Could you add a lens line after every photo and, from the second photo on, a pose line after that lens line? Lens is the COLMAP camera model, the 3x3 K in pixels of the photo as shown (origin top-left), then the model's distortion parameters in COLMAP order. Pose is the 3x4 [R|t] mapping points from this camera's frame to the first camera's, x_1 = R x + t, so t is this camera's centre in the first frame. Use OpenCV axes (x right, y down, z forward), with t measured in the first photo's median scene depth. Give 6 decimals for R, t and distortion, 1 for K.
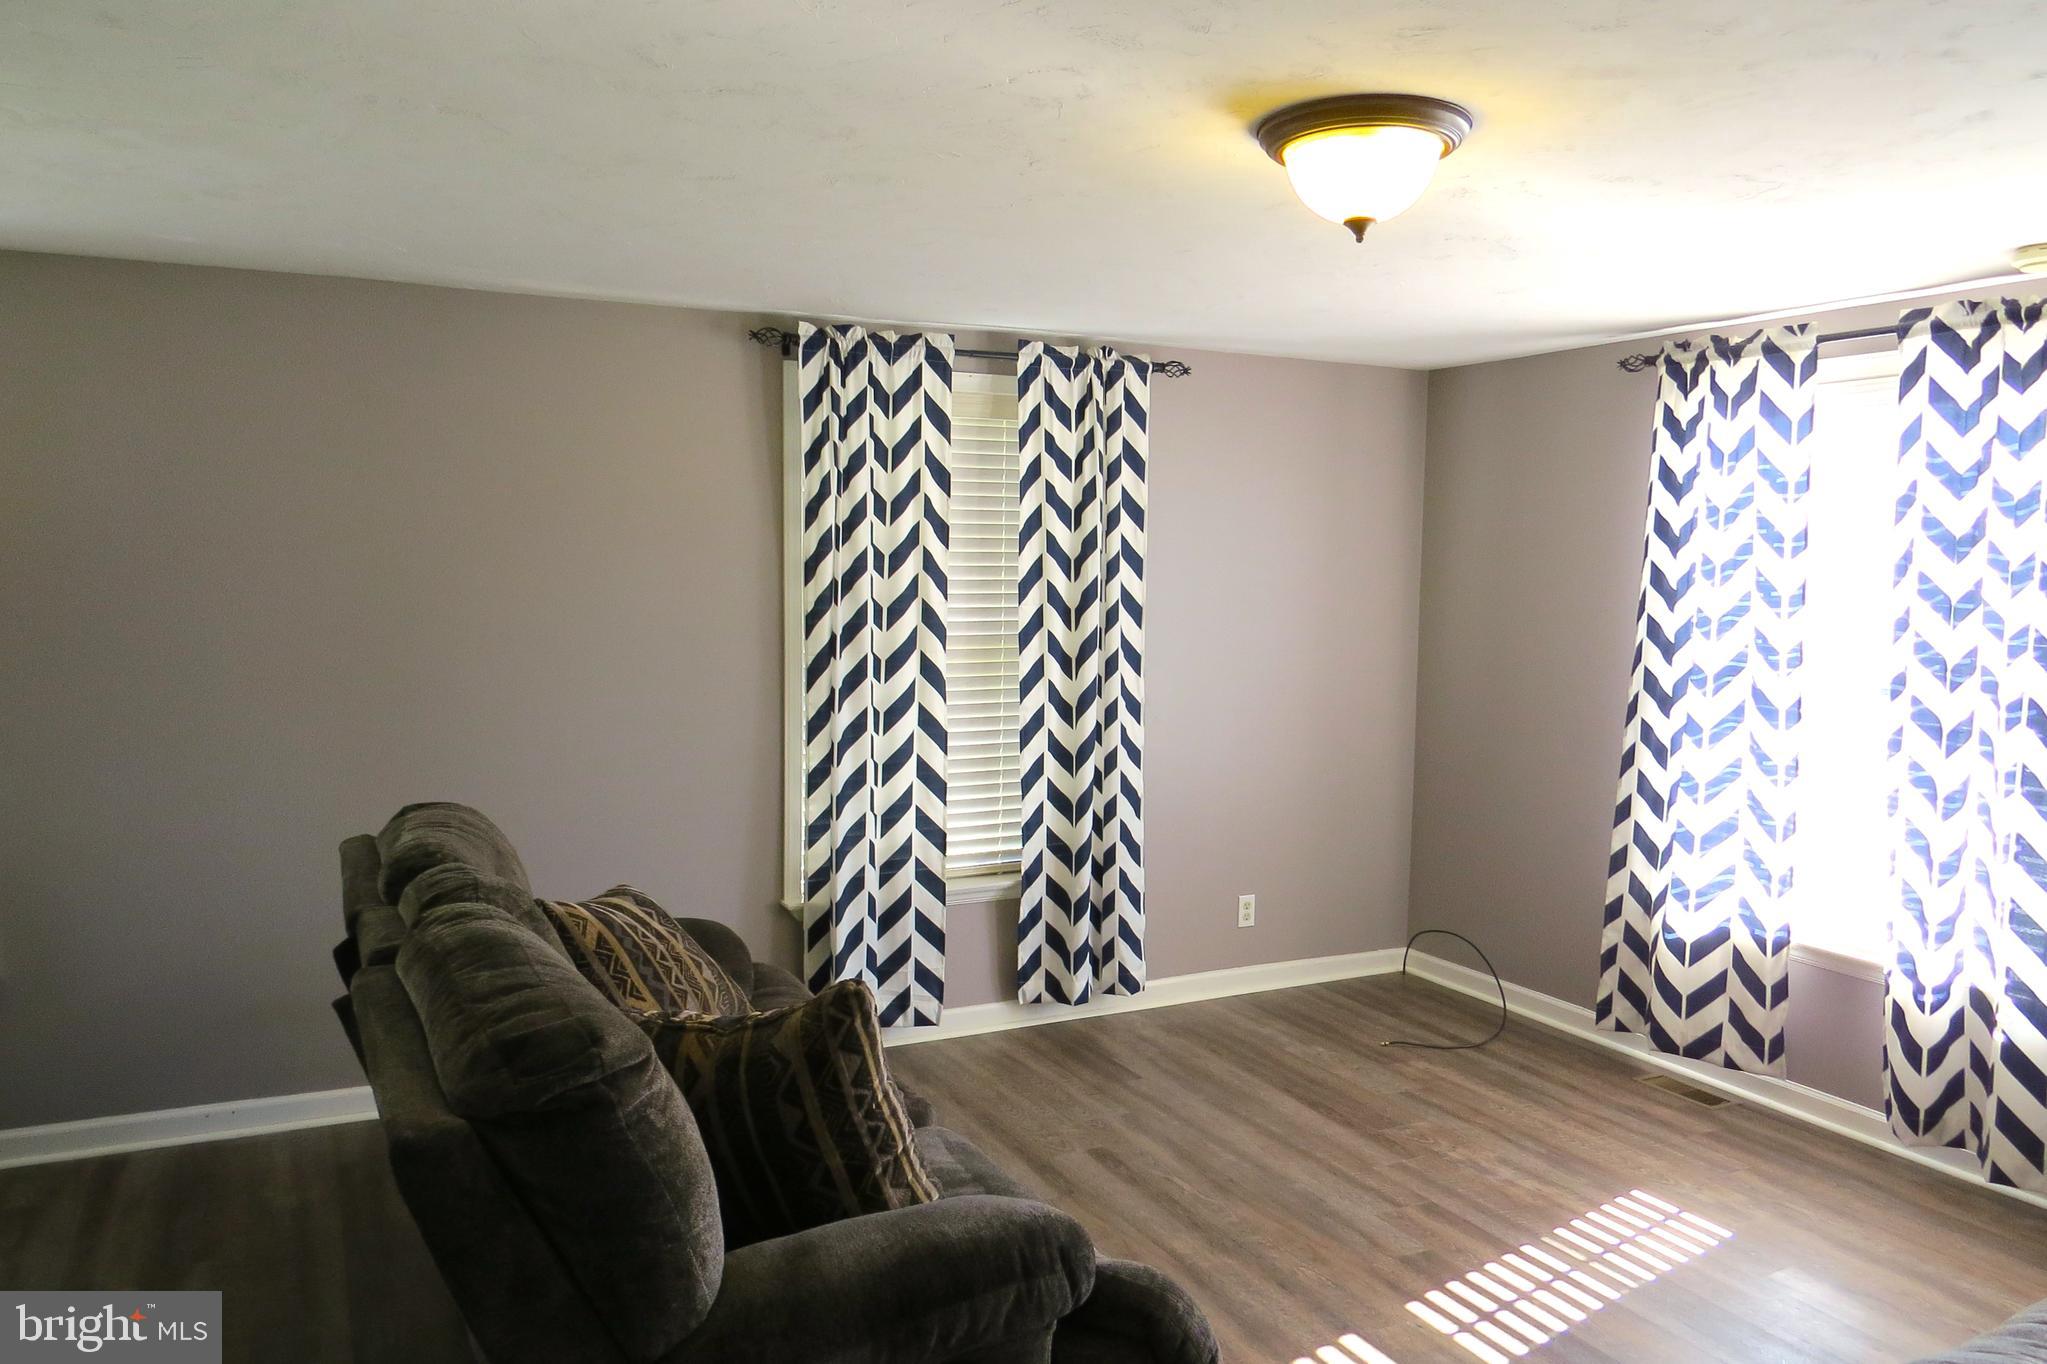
lens RADIAL K [[1458.6, 0, 1002.1], [0, 1458.6, 678.1], [0, 0, 1]] dist [-0.026715, 0.006319]
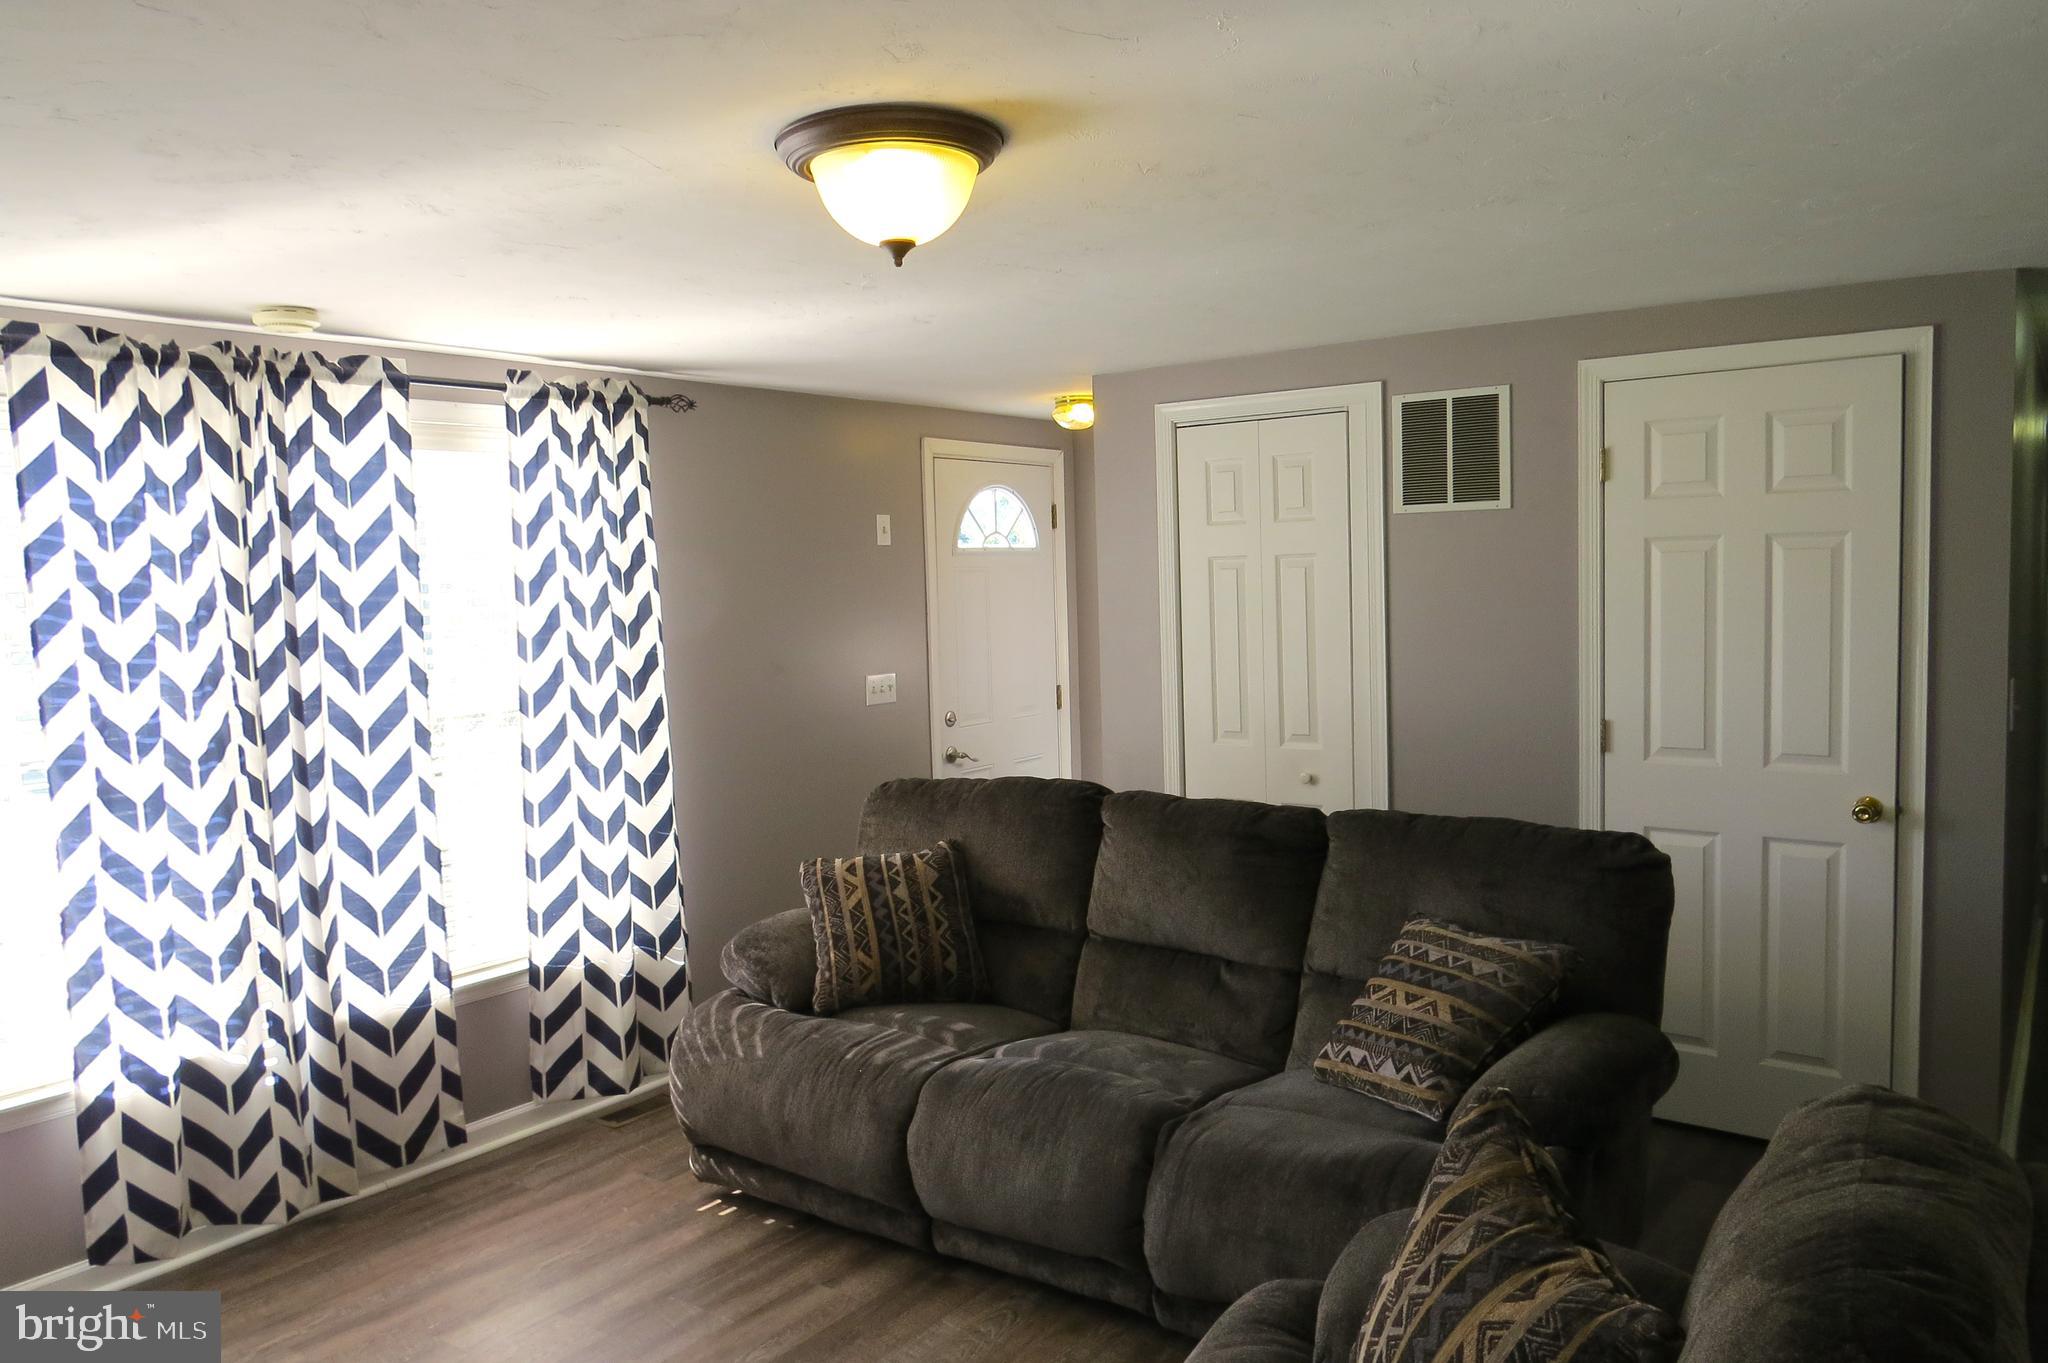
lens RADIAL K [[1459.3, 0, 1018.5], [0, 1459.3, 676.0], [0, 0, 1]] dist [-0.026715, 0.006319]
pose [[-0.461234, -0.065045, 0.884891, -0.395147], [0.096862, 0.987658, 0.123087, -0.097970], [-0.881975, 0.142484, -0.449241, 0.891139]]
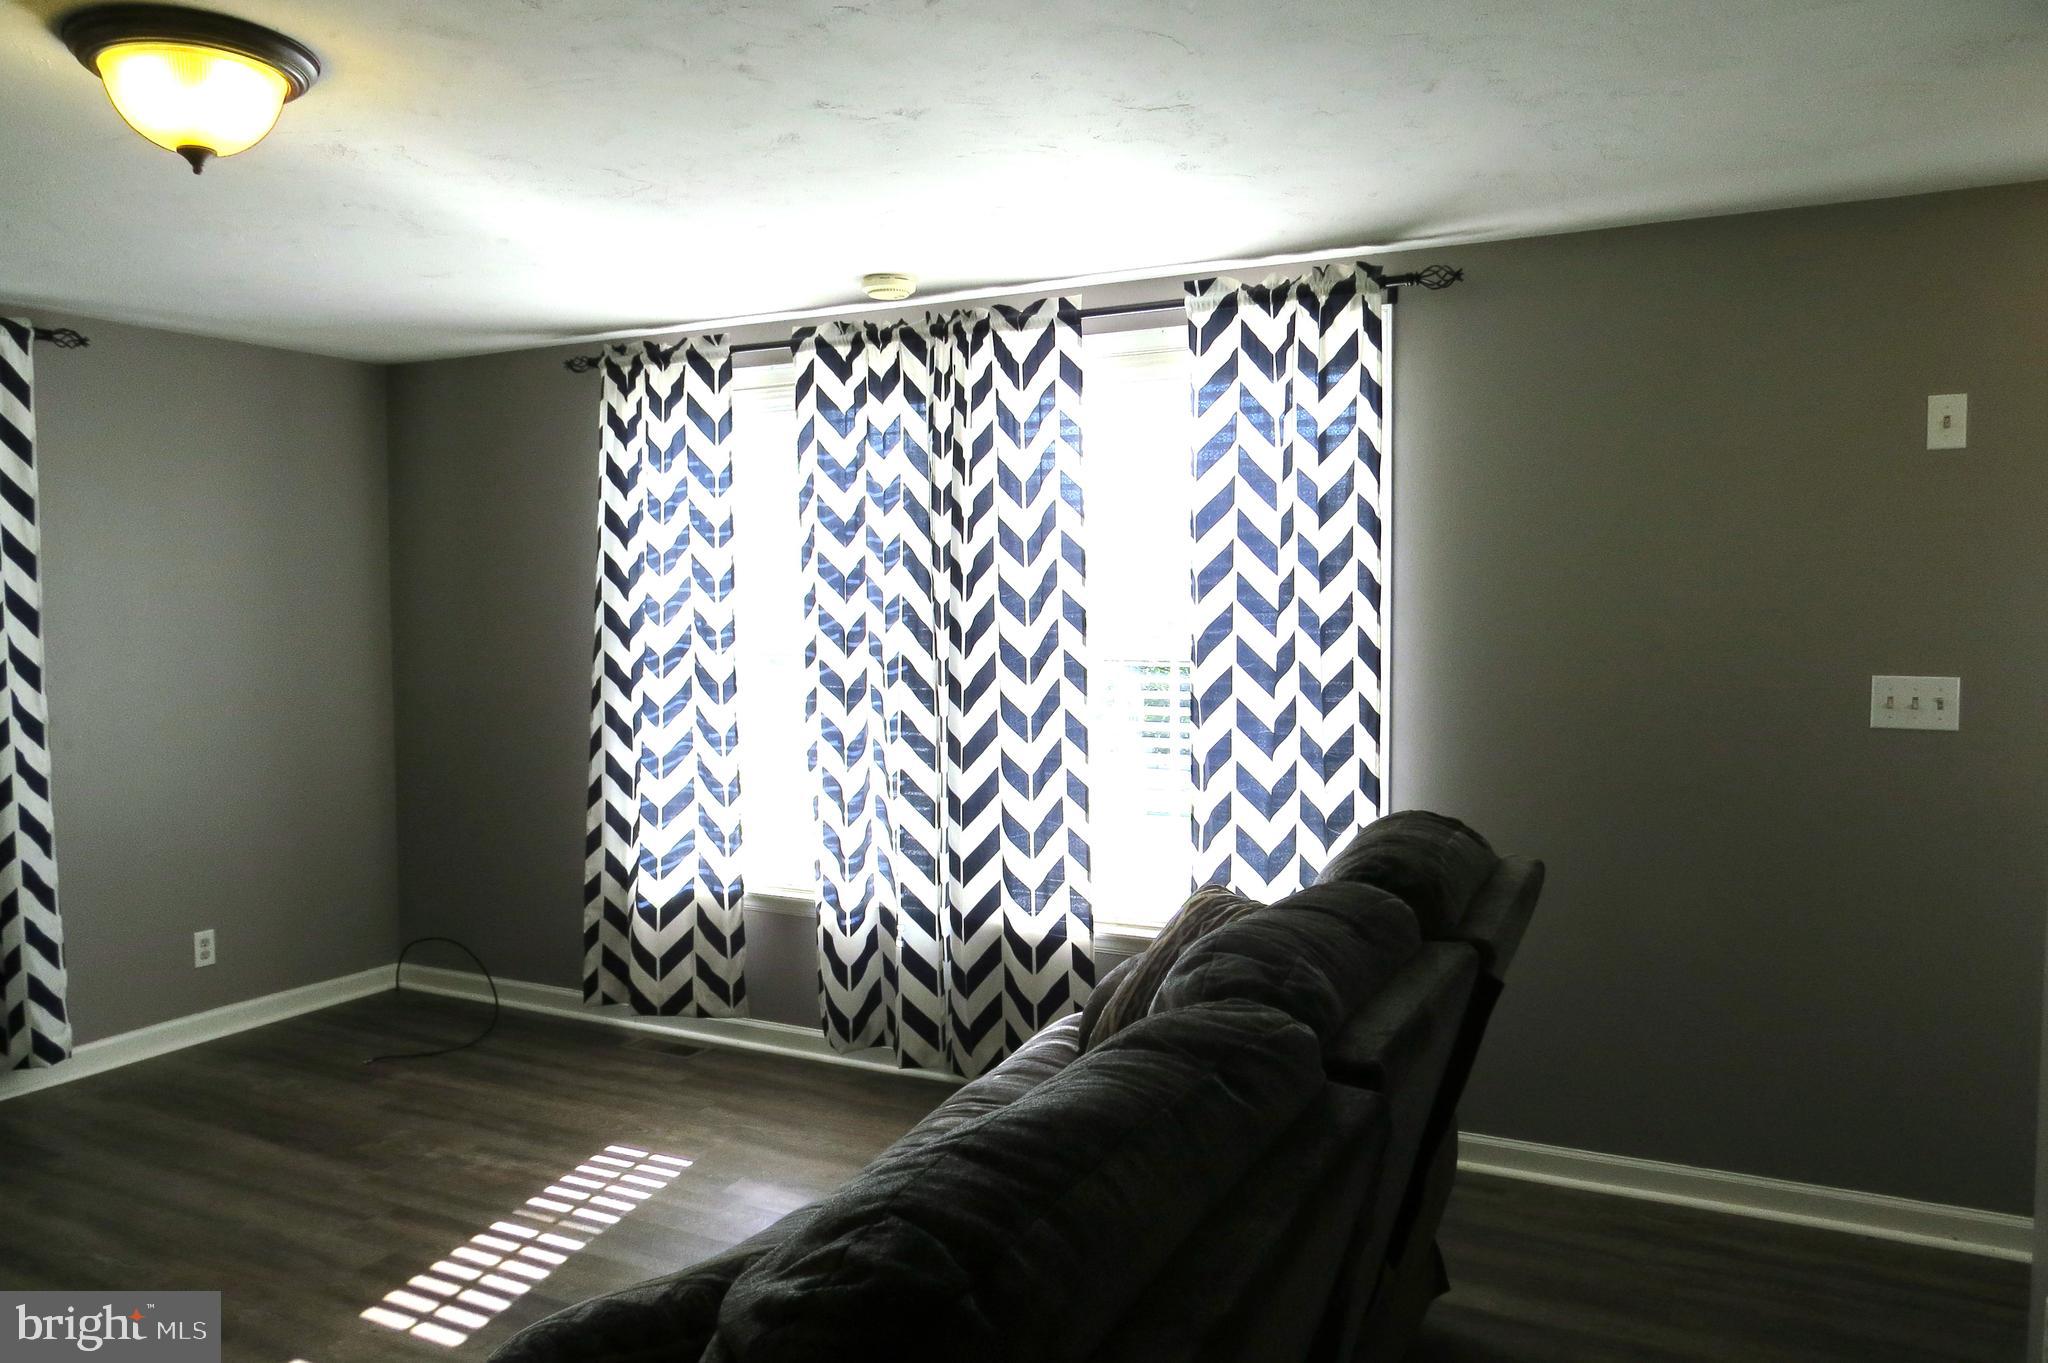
lens RADIAL K [[1459.3, 0, 1009.0], [0, 1459.3, 683.3], [0, 0, 1]] dist [-0.026715, 0.006319]
pose [[0.806985, -0.054032, 0.588096, 0.067441], [0.066679, 0.997774, 0.000174, 0.038034], [-0.586796, 0.039073, 0.808791, -0.023410]]
